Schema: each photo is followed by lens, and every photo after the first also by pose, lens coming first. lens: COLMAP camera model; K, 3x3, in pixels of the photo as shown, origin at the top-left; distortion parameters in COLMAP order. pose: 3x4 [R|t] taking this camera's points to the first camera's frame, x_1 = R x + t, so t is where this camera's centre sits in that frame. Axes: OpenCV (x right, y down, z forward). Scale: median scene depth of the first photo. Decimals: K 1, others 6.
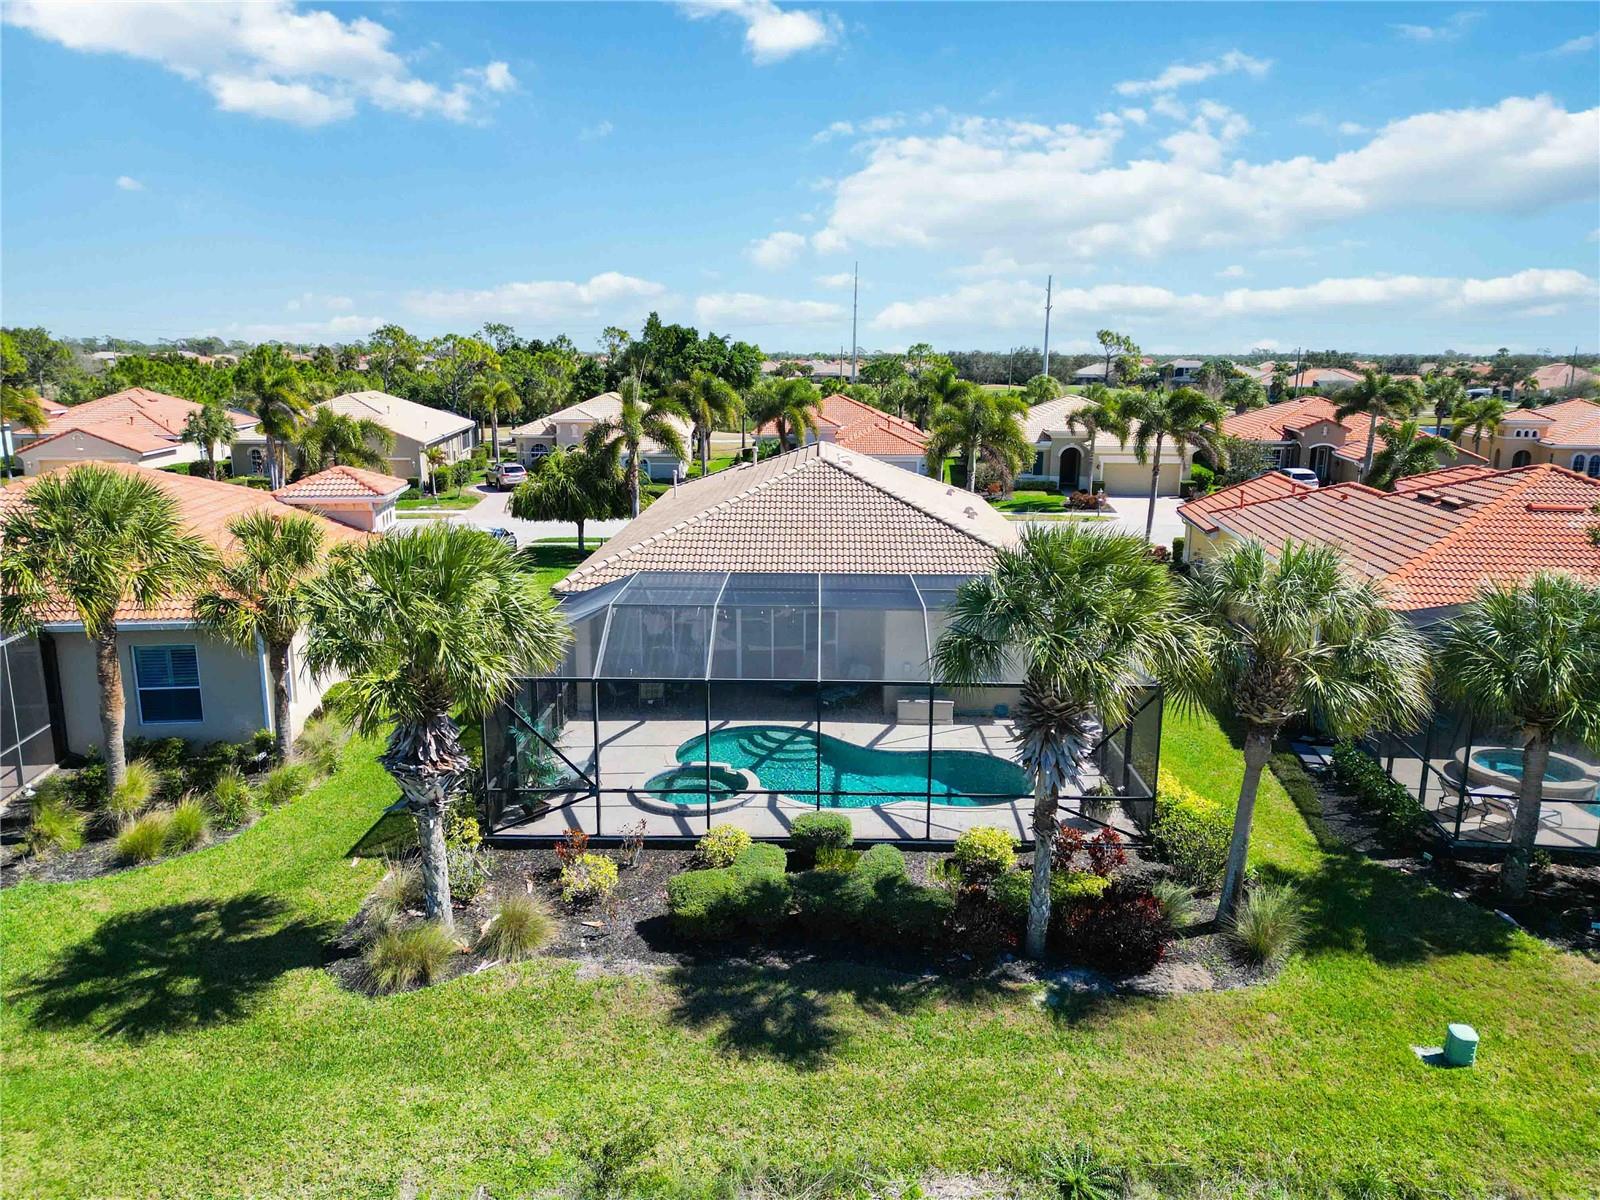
lens RADIAL K [[1103.1, 0, 803.7], [0, 1103.1, 600.5], [0, 0, 1]] dist [0.054016, -0.044952]
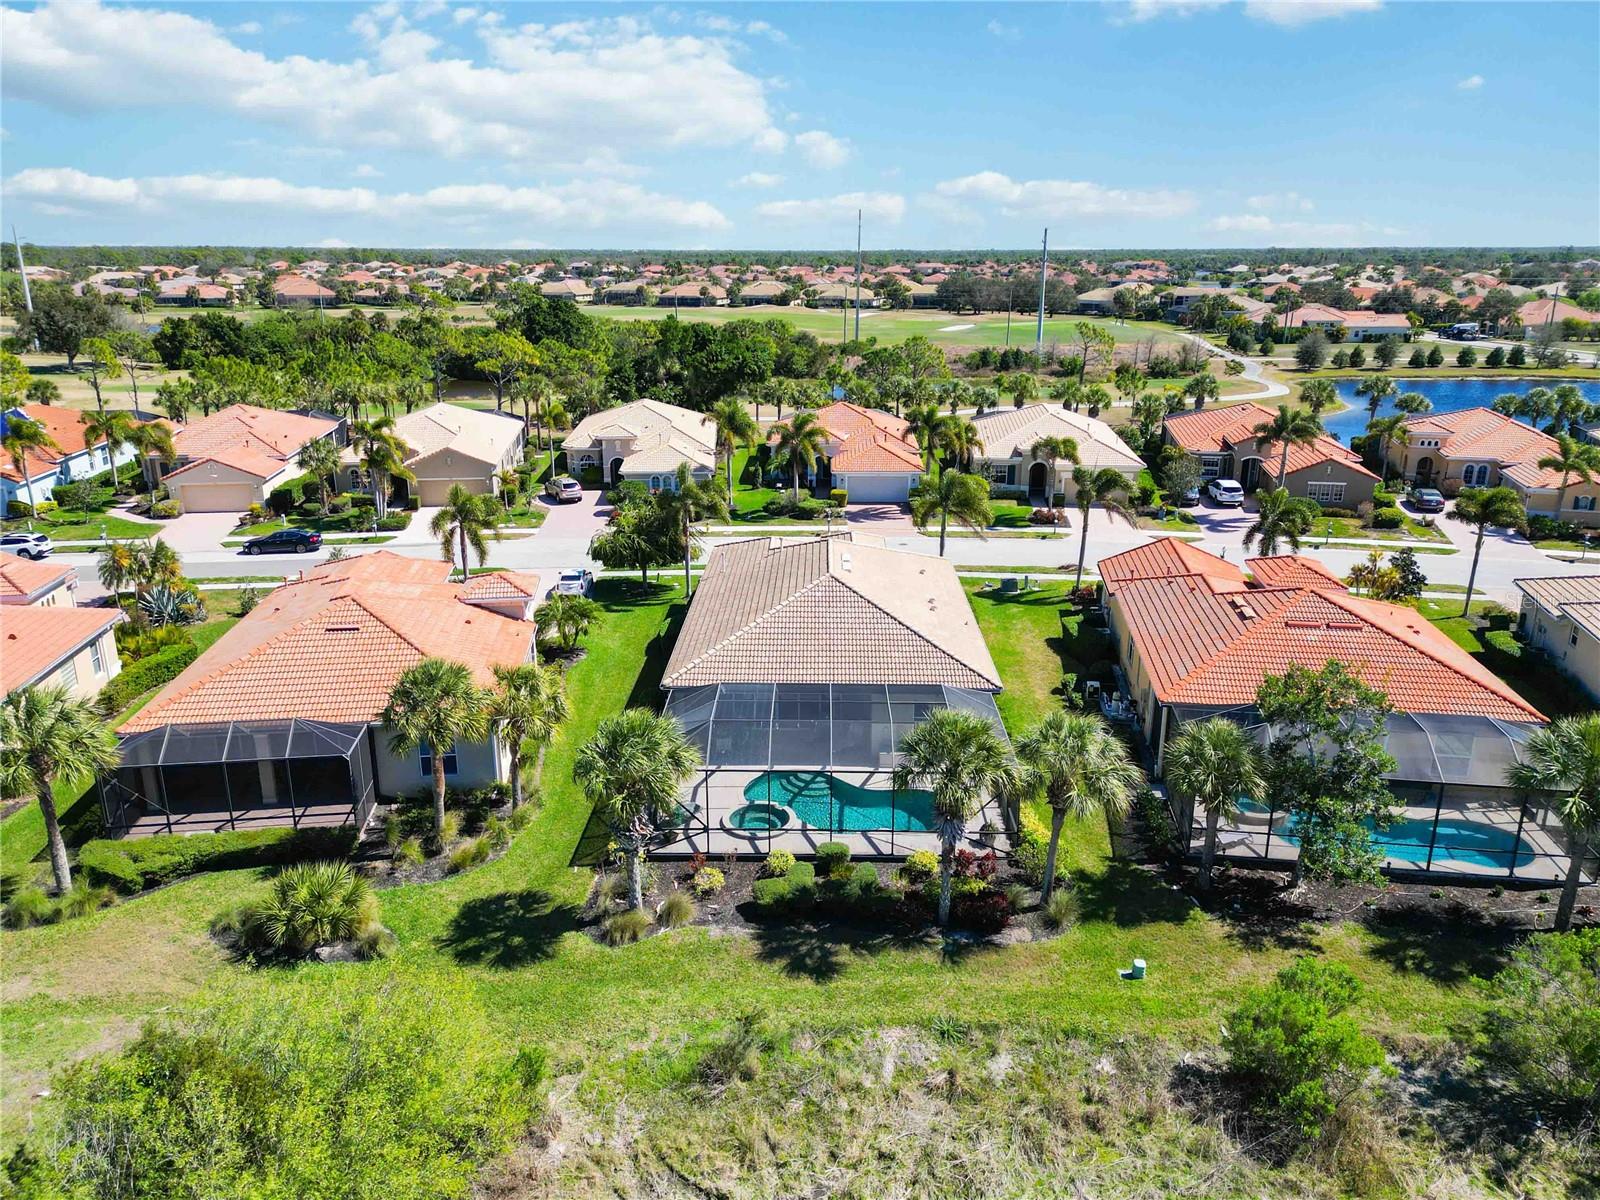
lens RADIAL K [[1103.1, 0, 798.3], [0, 1103.1, 593.7], [0, 0, 1]] dist [0.054016, -0.044952]
pose [[0.999925, -0.007018, -0.010035, -0.020151], [0.007735, 0.997281, 0.073287, -0.366641], [0.009494, -0.073359, 0.997260, -0.819644]]
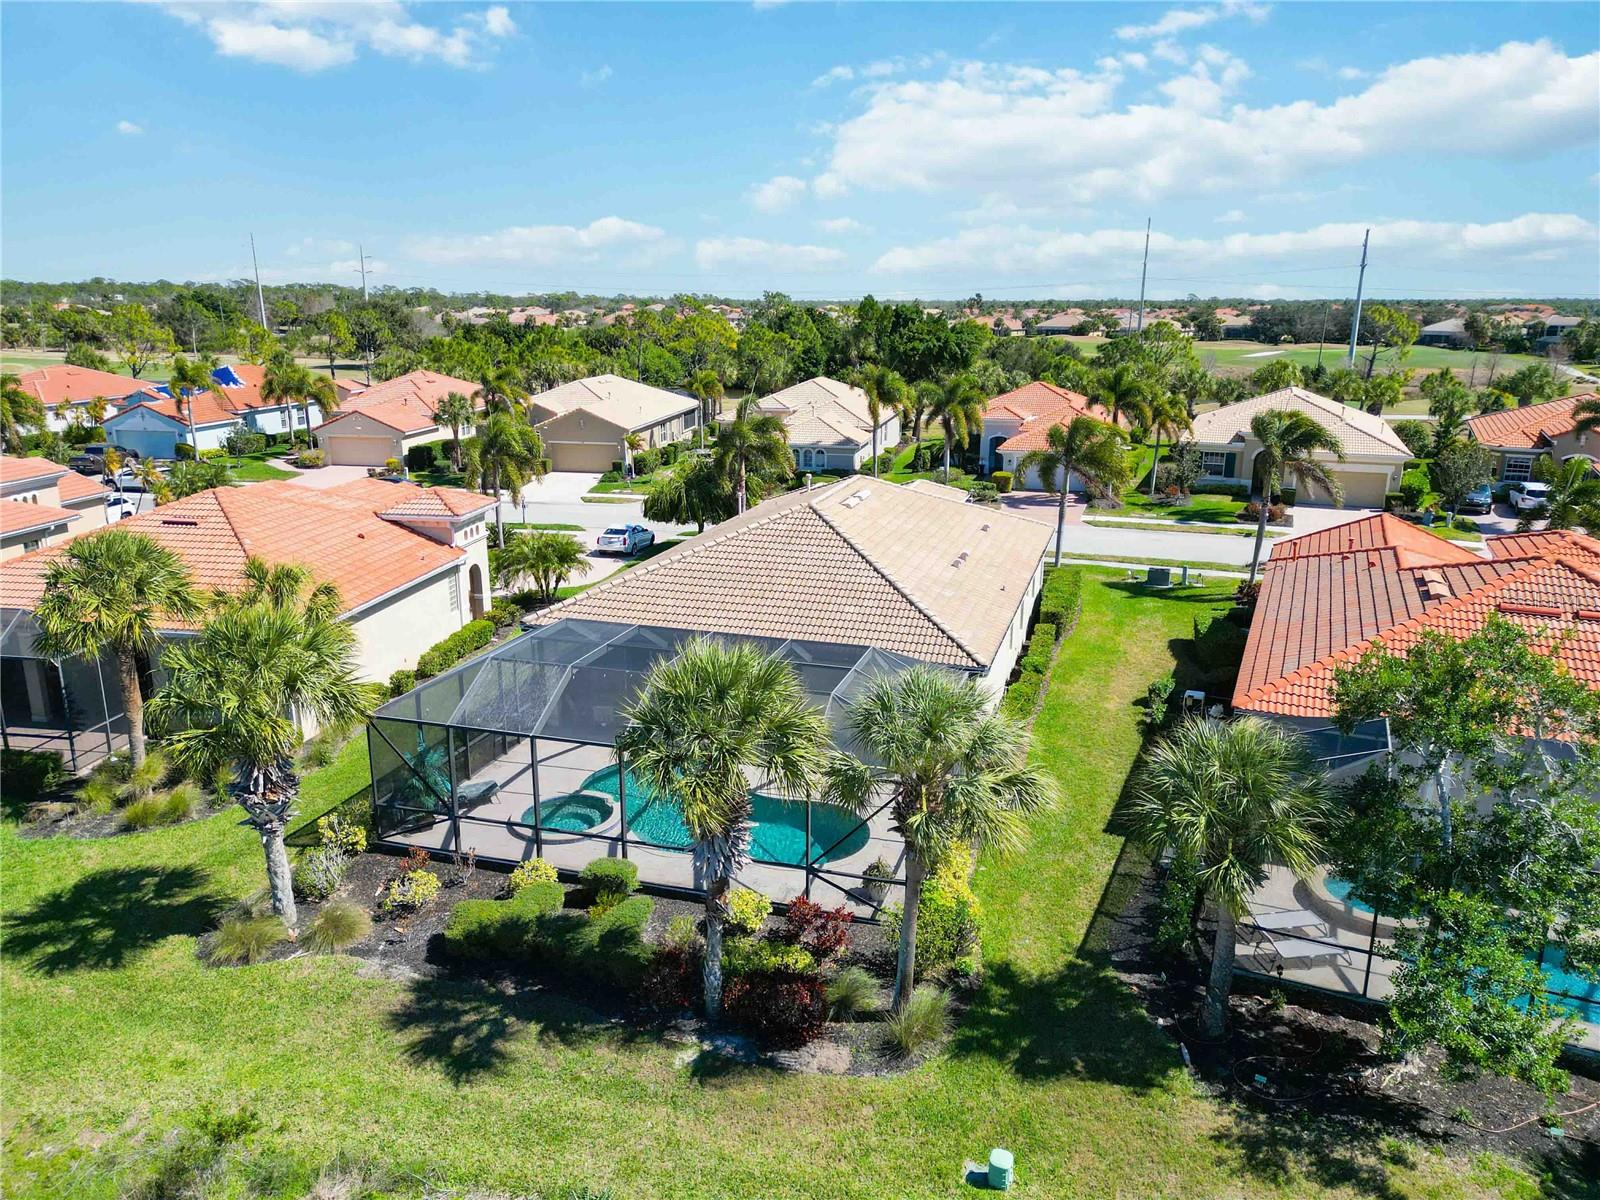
lens RADIAL K [[1103.1, 0, 799.2], [0, 1103.1, 599.5], [0, 0, 1]] dist [0.054016, -0.044952]
pose [[0.961189, 0.067442, -0.267522, 0.517397], [-0.056402, 0.997217, 0.048749, -0.152610], [0.270065, -0.031768, 0.962318, -0.054826]]
